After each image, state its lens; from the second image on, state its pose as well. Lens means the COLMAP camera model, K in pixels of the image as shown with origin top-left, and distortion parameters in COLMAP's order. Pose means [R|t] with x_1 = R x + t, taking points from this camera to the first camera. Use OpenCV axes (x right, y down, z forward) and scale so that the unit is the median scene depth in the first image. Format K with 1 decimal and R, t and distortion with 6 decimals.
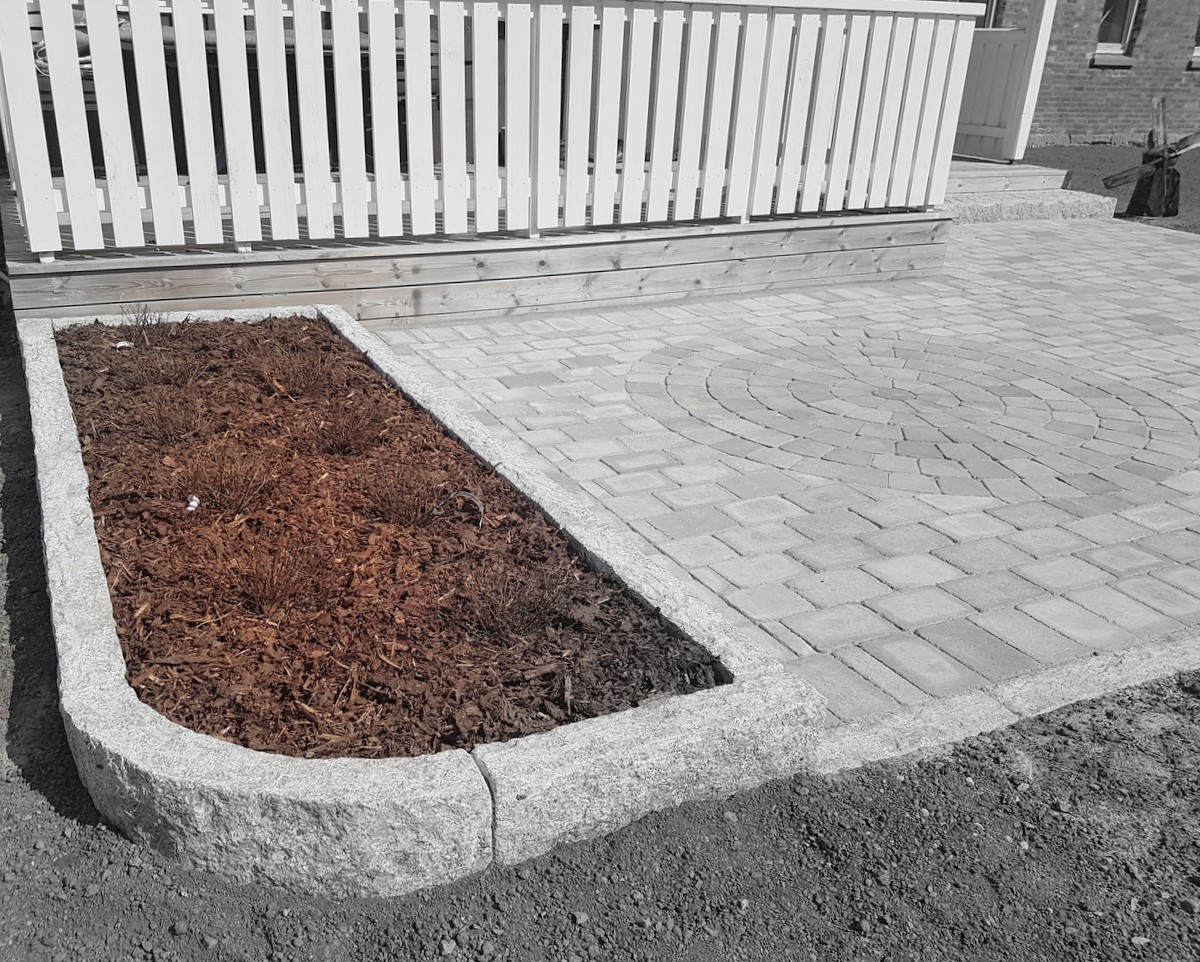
lens RADIAL K [[1120.1, 0, 600.0], [0, 1120.1, 481.0], [0, 0, 1]] dist [0.014972, 0.000221]
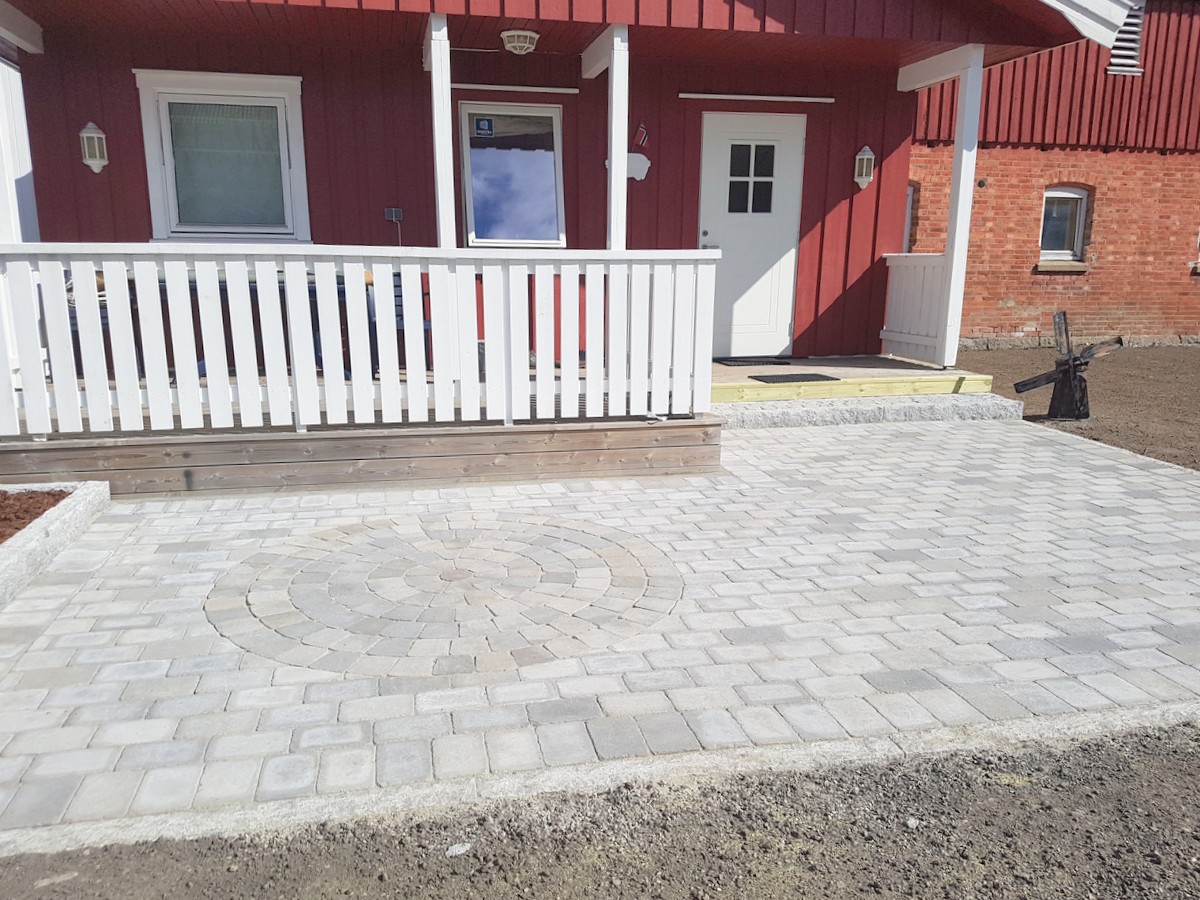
lens RADIAL K [[964.9, 0, 600.0], [0, 964.9, 450.0], [0, 0, 1]] dist [0.181789, -0.320569]
pose [[0.968550, 0.026430, -0.247411, 0.305174], [-0.070074, 0.983069, -0.169307, -0.020860], [0.238748, 0.181320, 0.954004, 0.022636]]
